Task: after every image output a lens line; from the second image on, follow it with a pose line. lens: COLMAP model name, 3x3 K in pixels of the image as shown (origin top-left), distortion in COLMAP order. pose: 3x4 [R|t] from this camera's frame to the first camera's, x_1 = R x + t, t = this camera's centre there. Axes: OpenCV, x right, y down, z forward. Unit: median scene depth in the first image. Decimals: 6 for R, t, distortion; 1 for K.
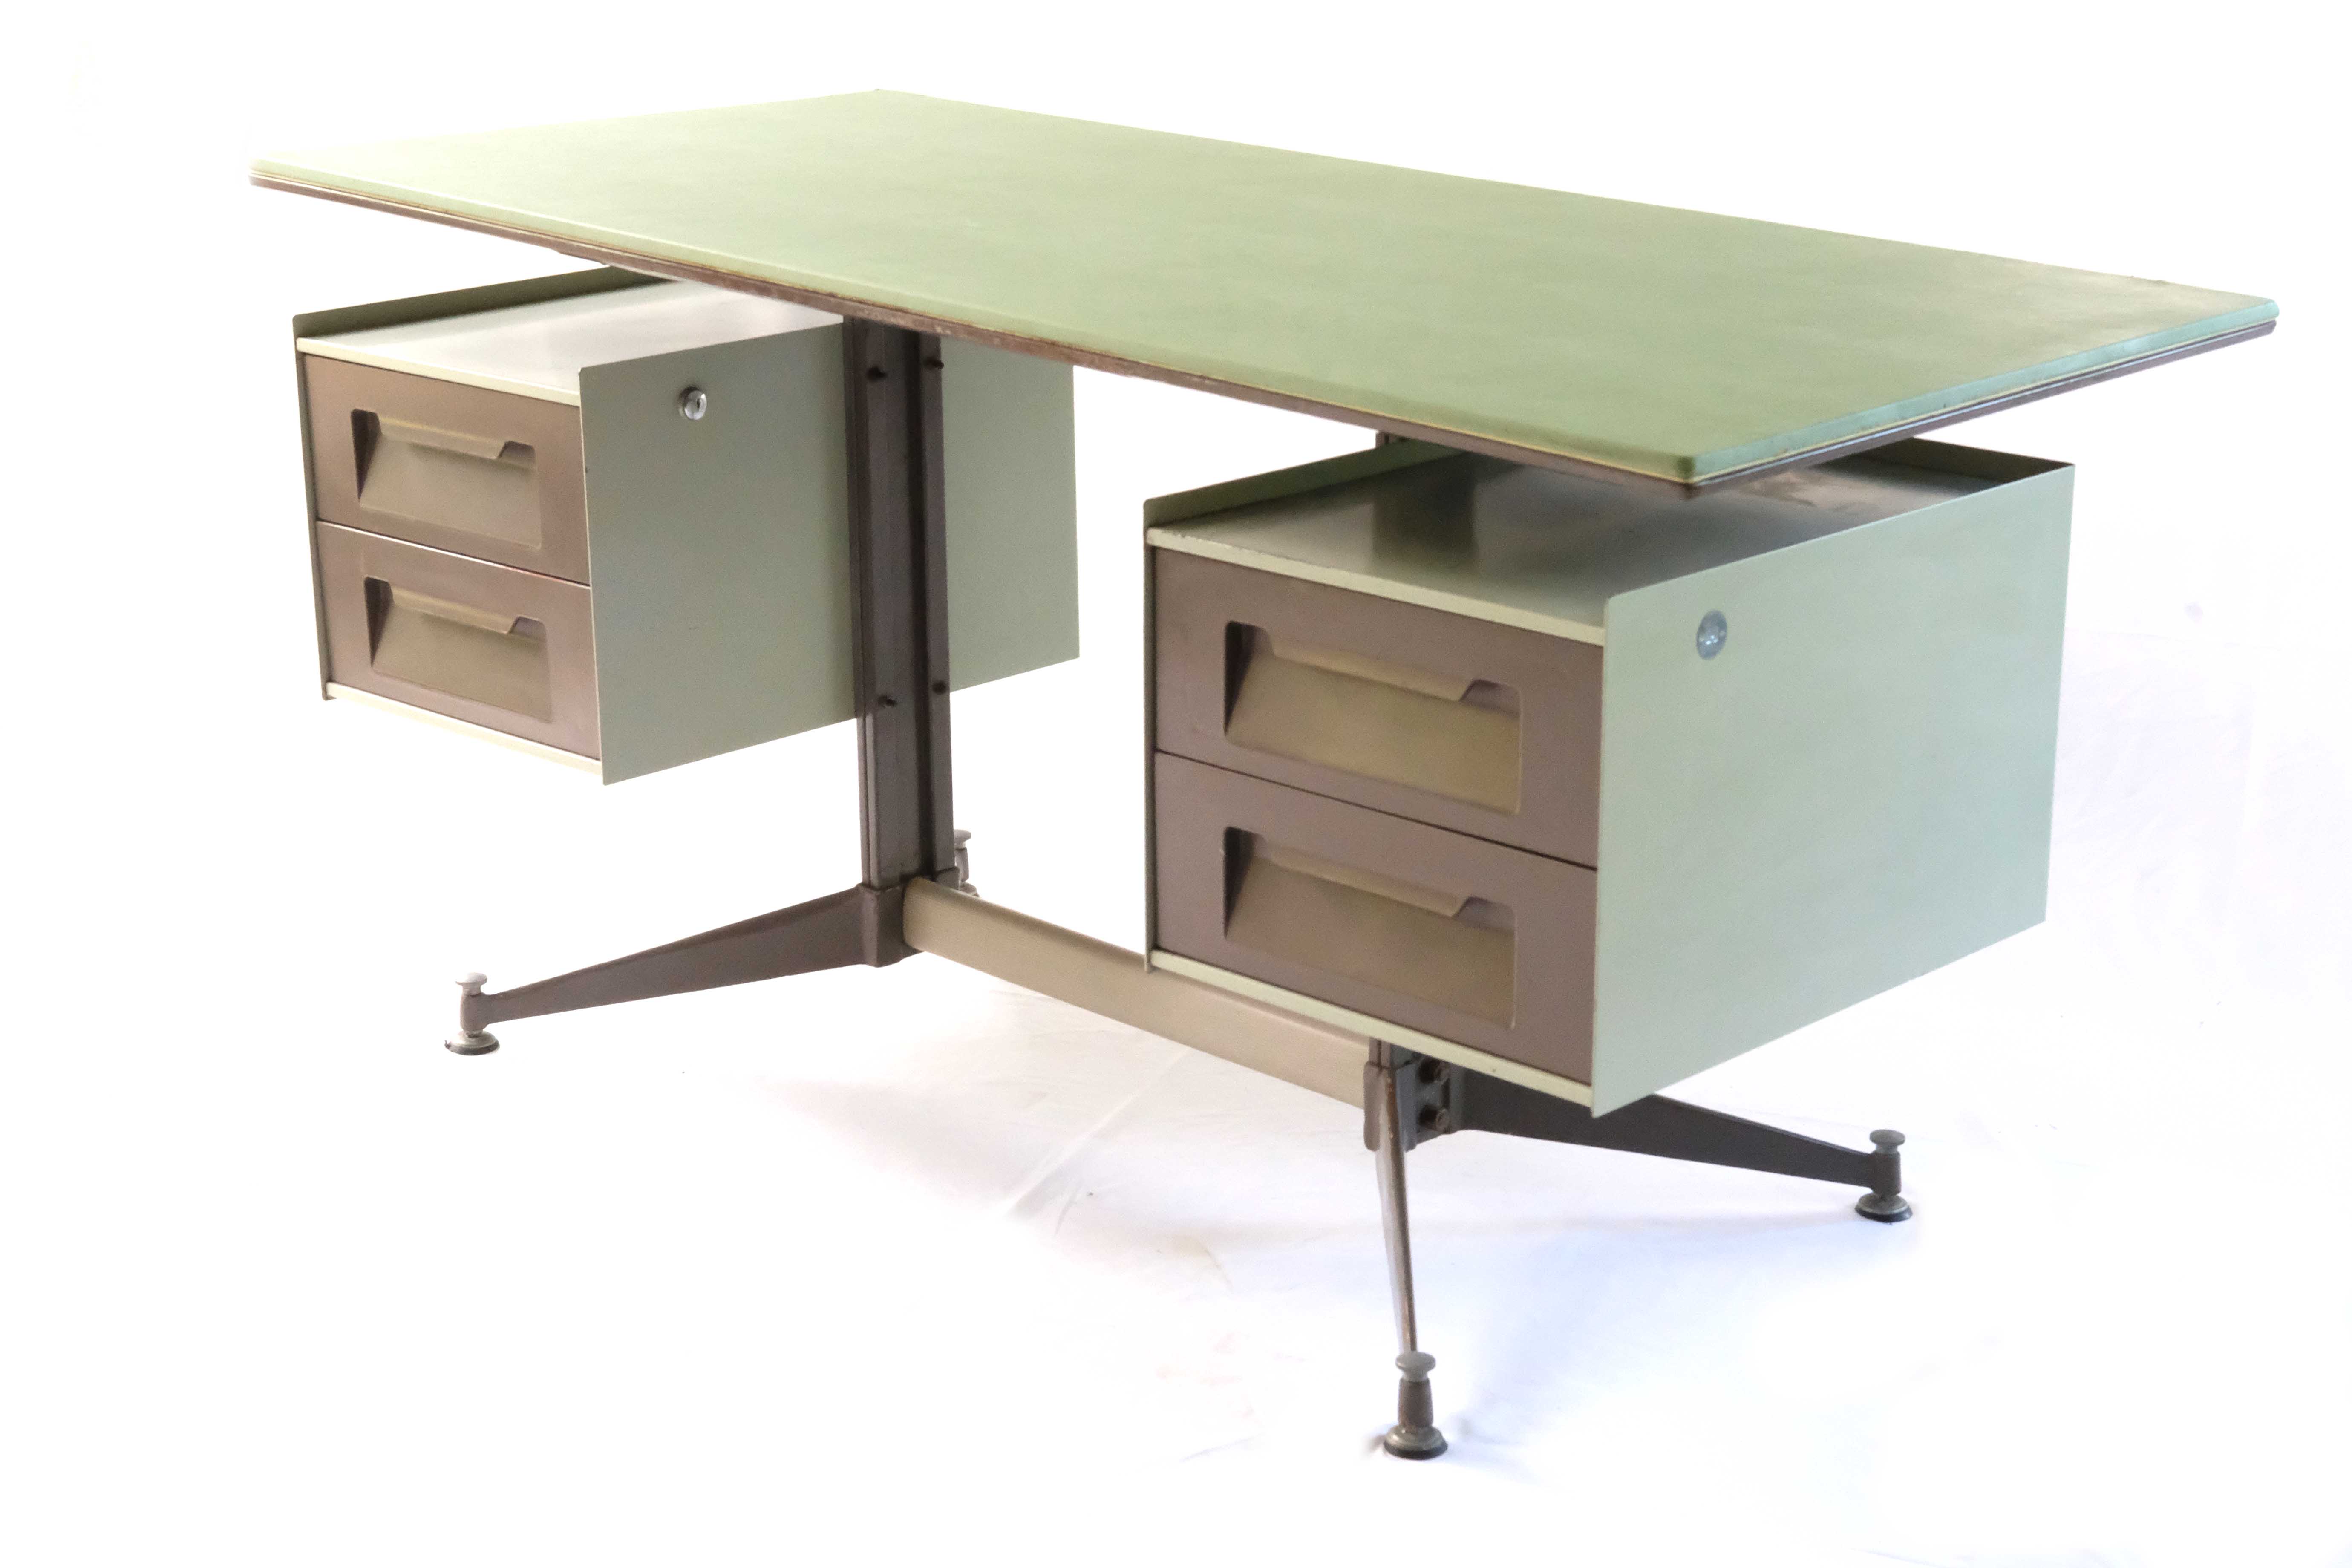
lens RADIAL K [[4007.8, 0, 1176.0], [0, 4007.8, 784.0], [0, 0, 1]] dist [-0.021884, -0.098831]
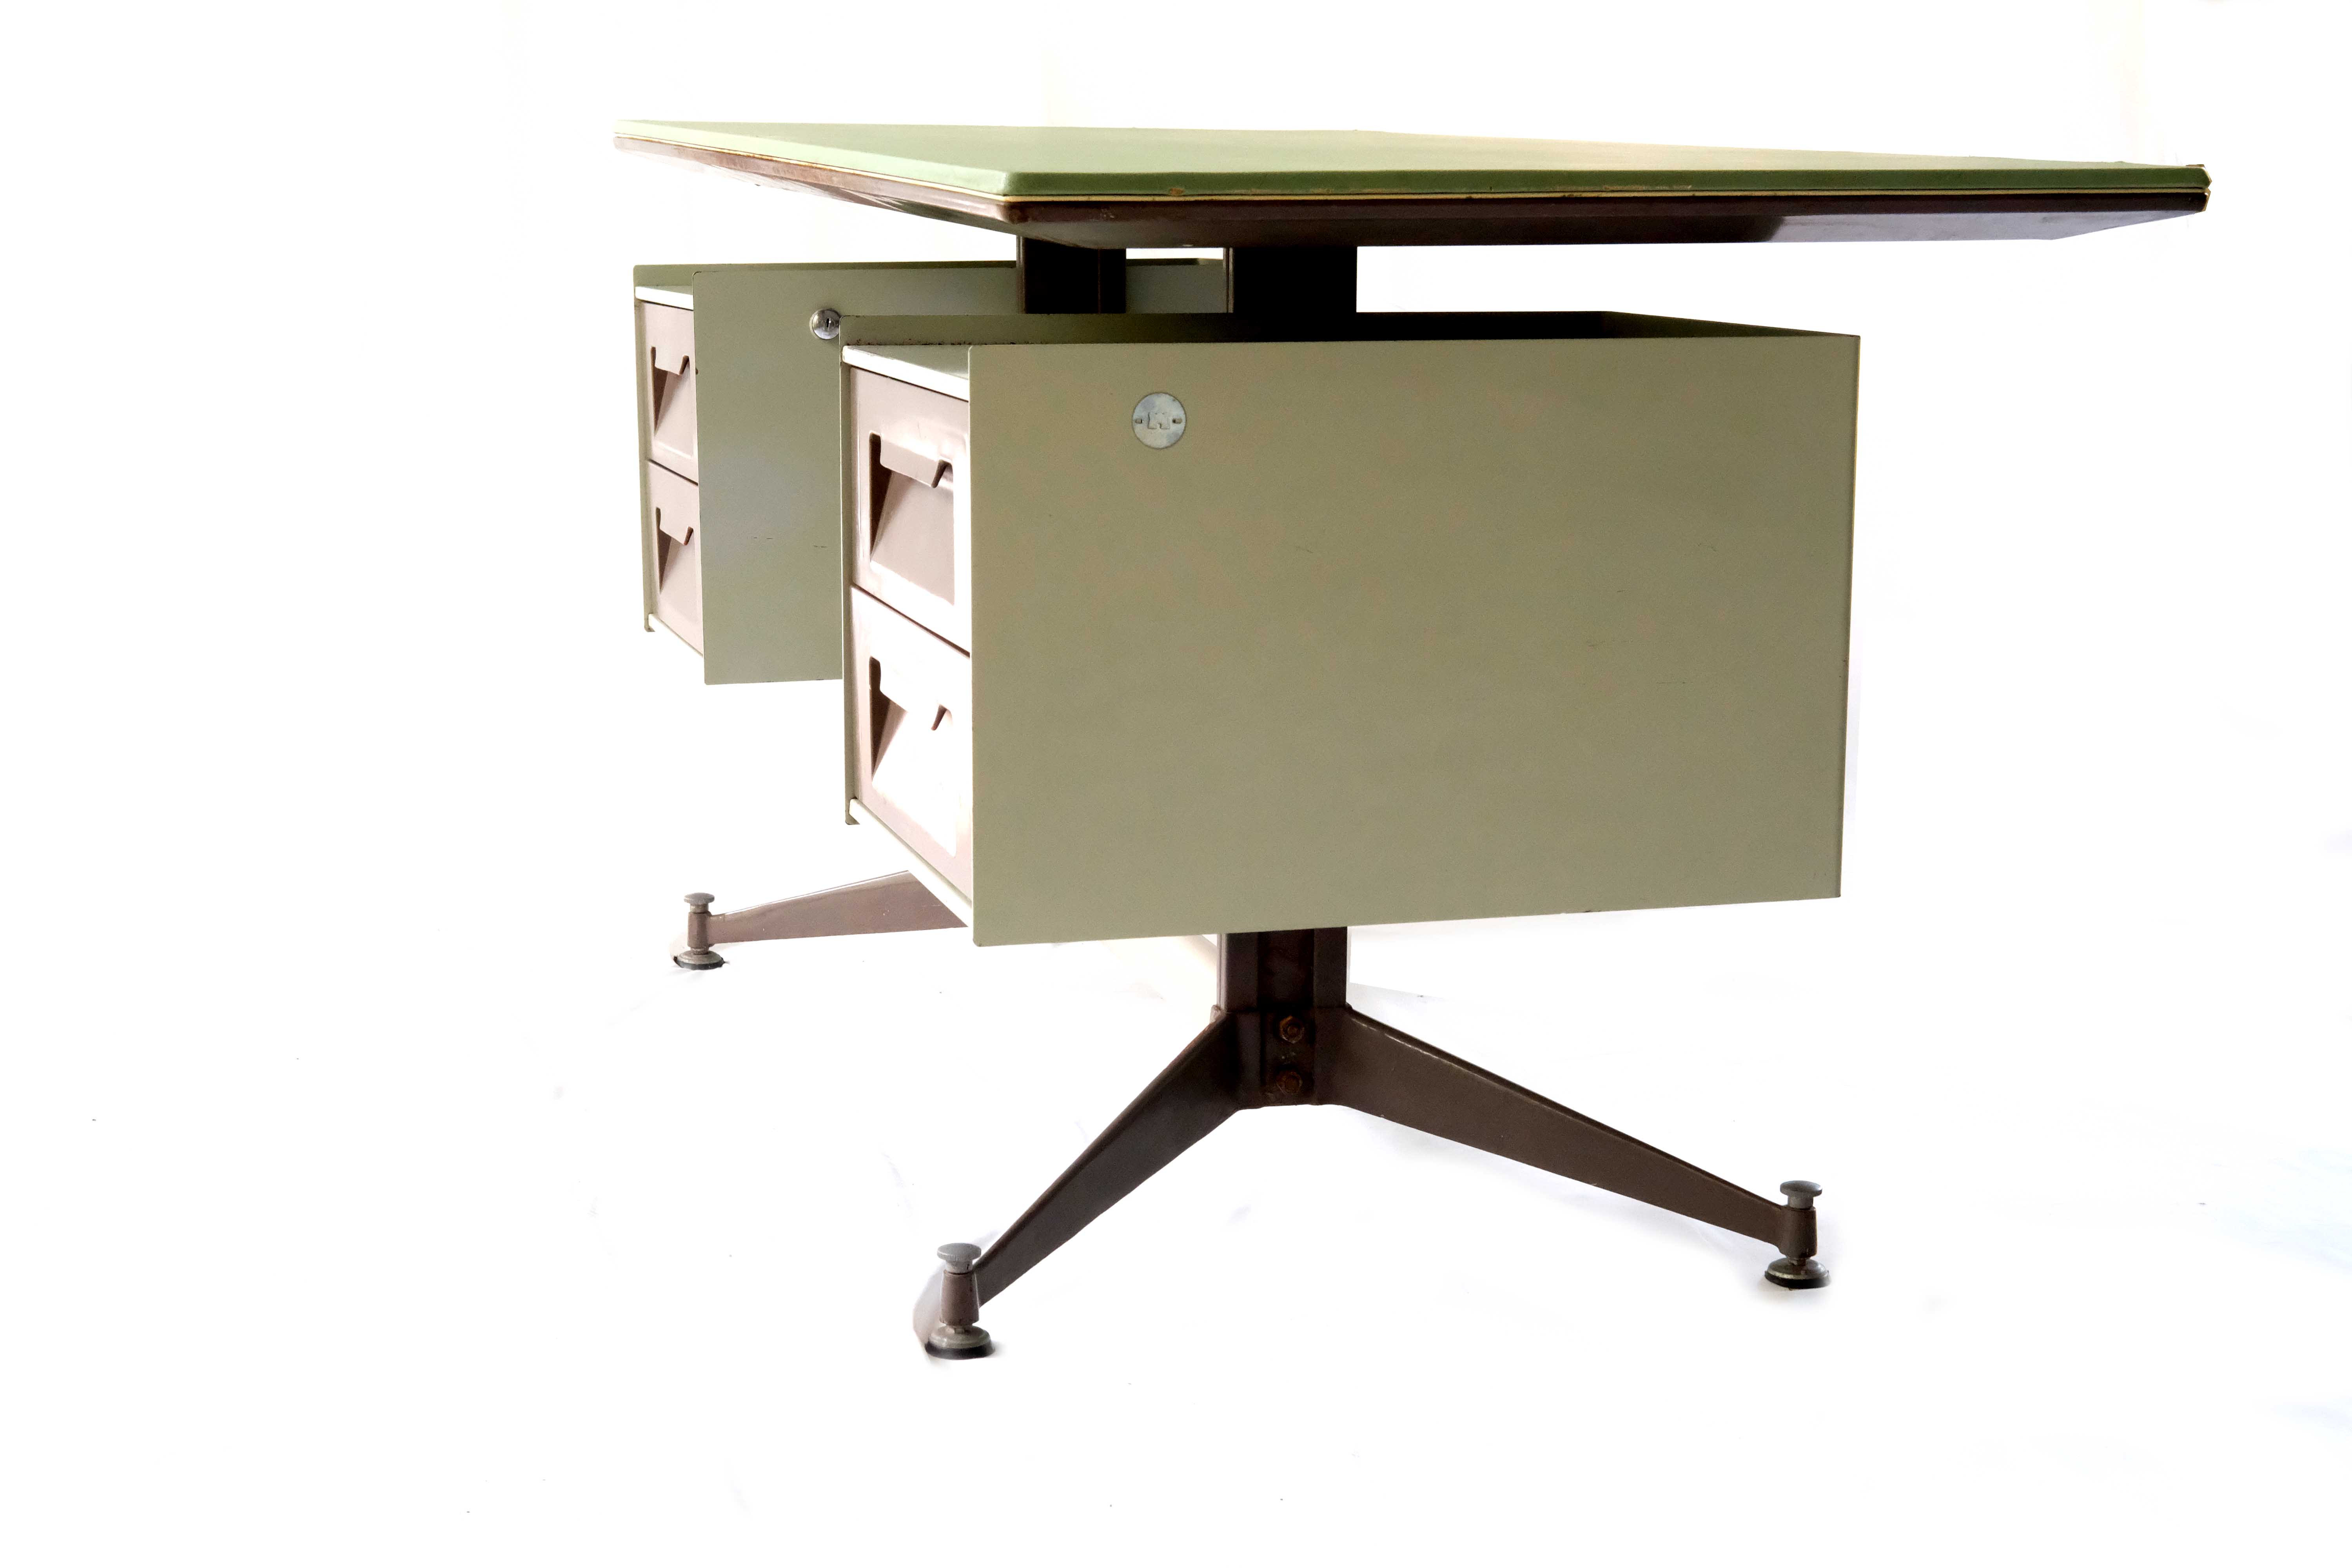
lens RADIAL K [[3625.1, 0, 1176.0], [0, 3625.1, 784.0], [0, 0, 1]] dist [-0.009691, 0.089152]
pose [[0.861585, 0.086950, -0.500110, 0.429617], [-0.147458, 0.985606, -0.082680, 0.085073], [0.485723, 0.144981, 0.862006, 0.257764]]
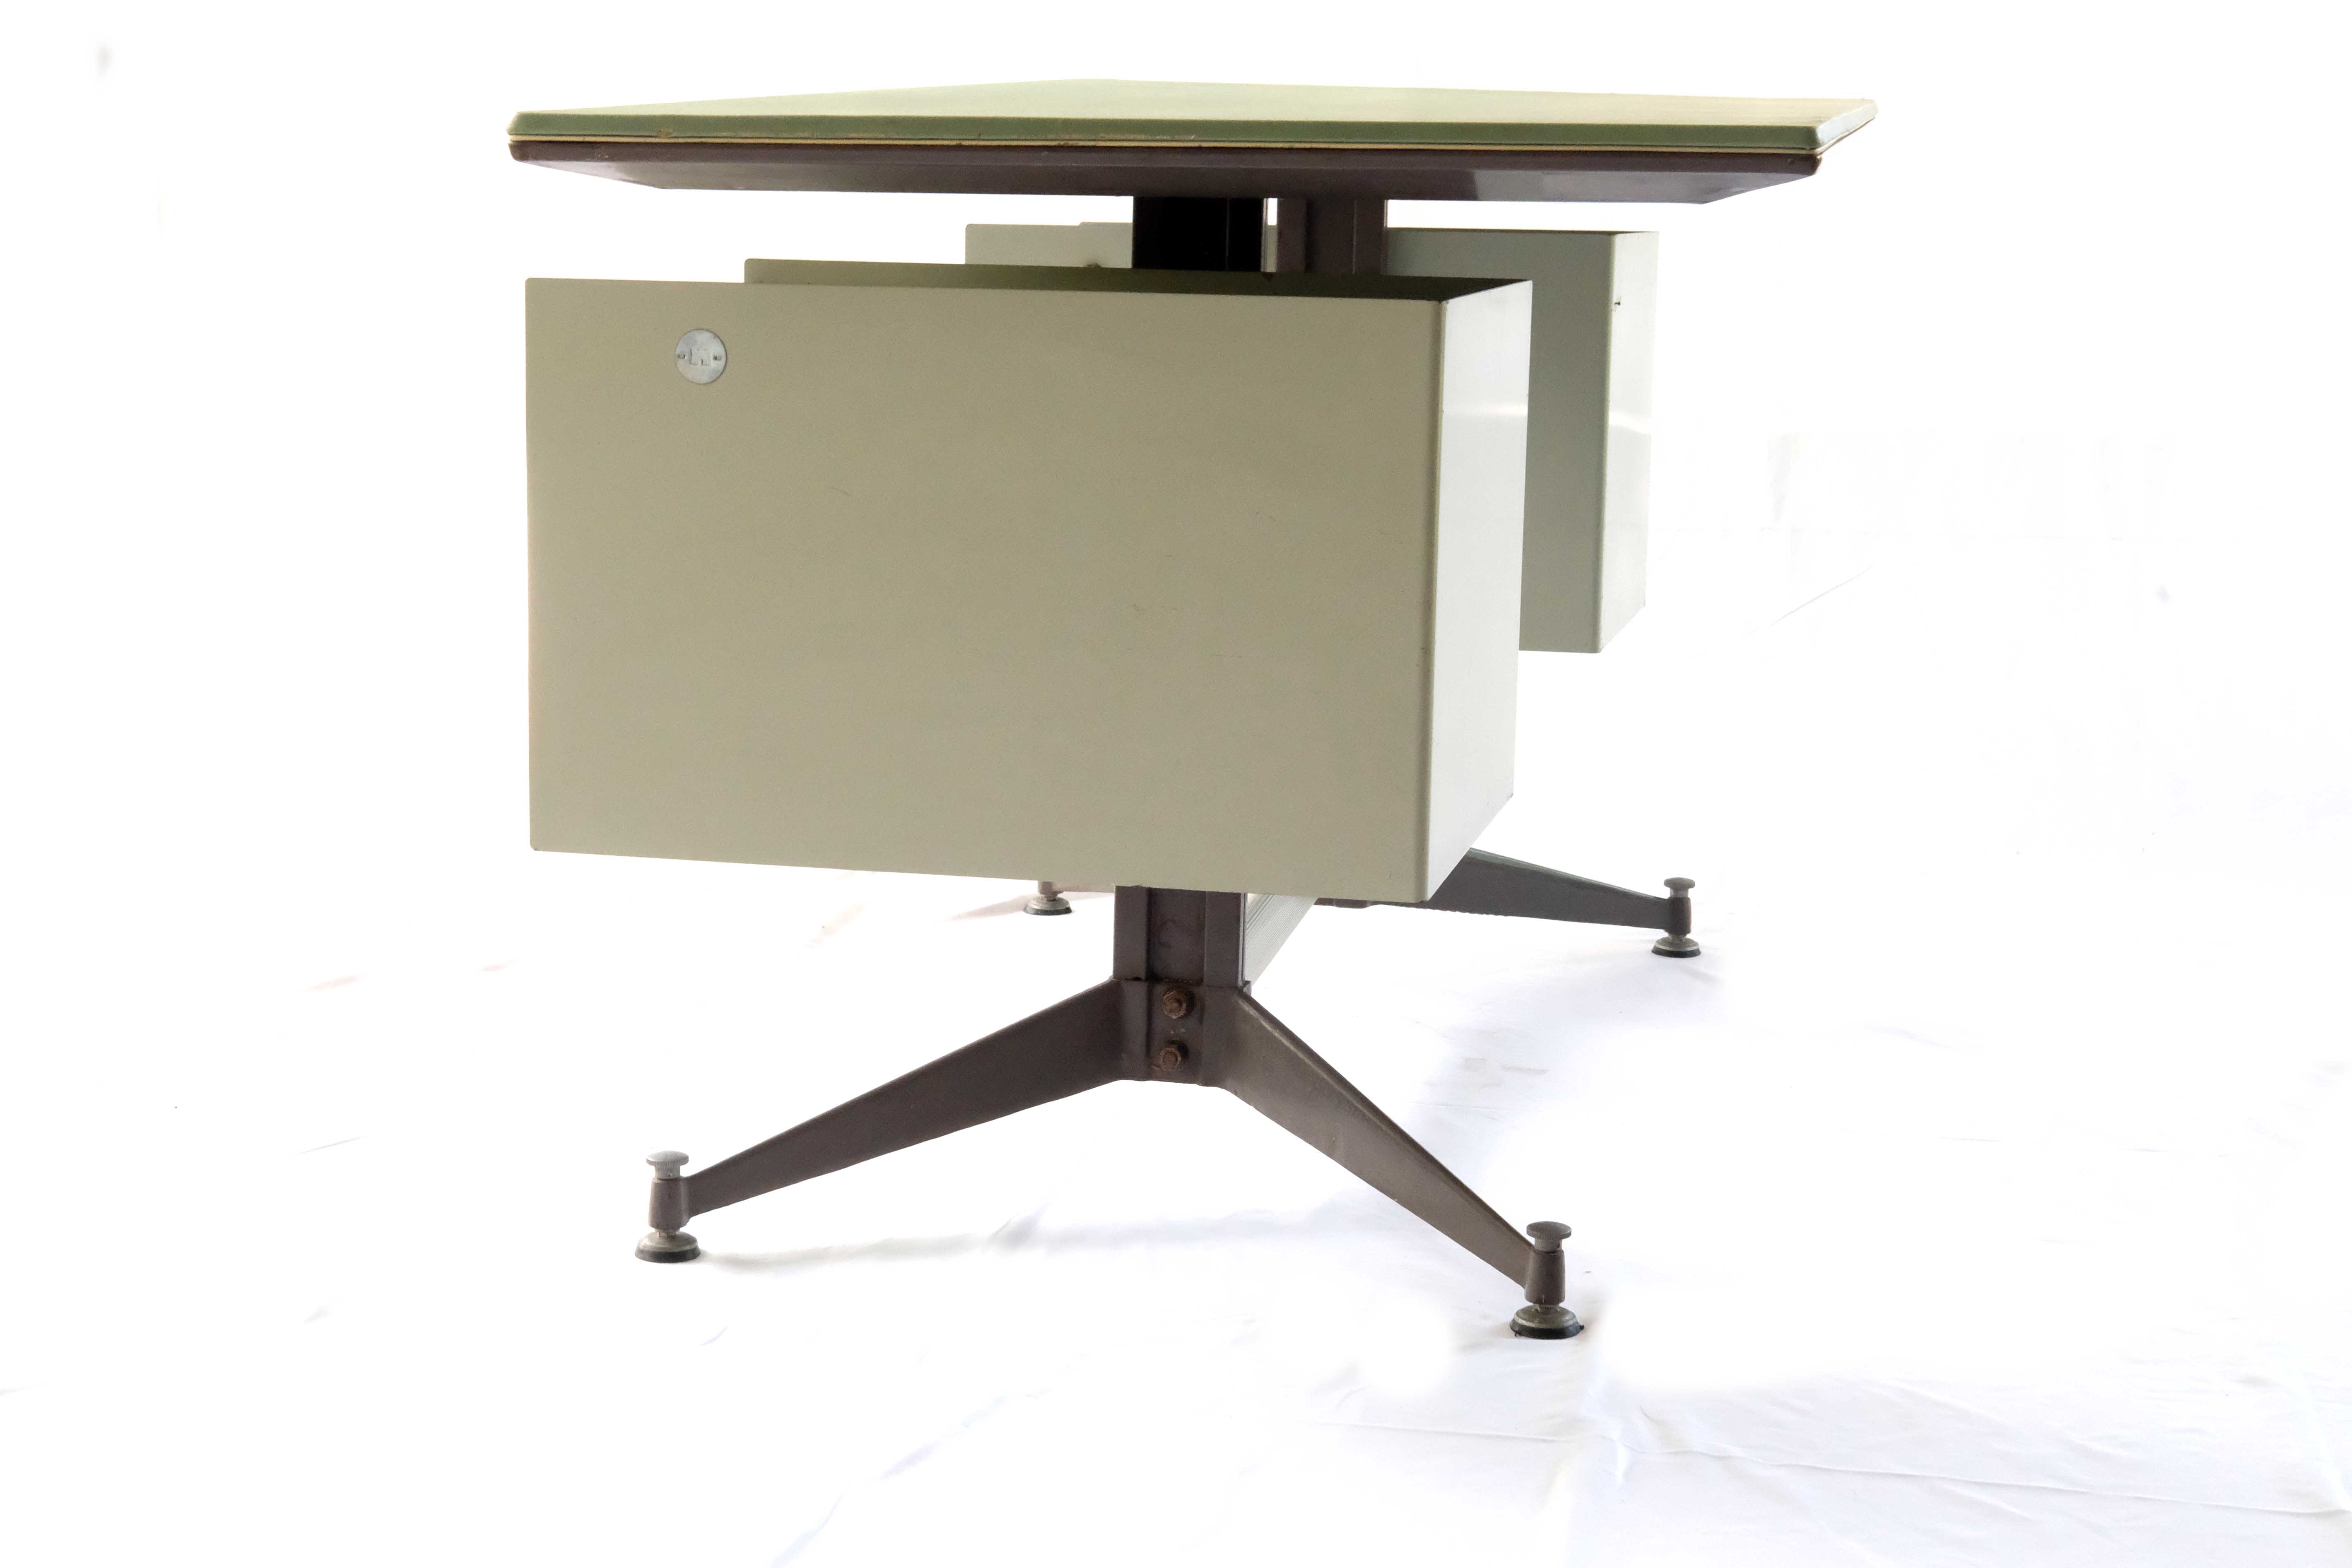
lens RADIAL K [[4007.6, 0, 1176.0], [0, 4007.6, 784.0], [0, 0, 1]] dist [-0.021884, -0.098831]
pose [[0.523171, 0.150771, -0.838785, 0.763050], [-0.257799, 0.966113, 0.012863, 0.013305], [0.812300, 0.209508, 0.544311, 0.487826]]
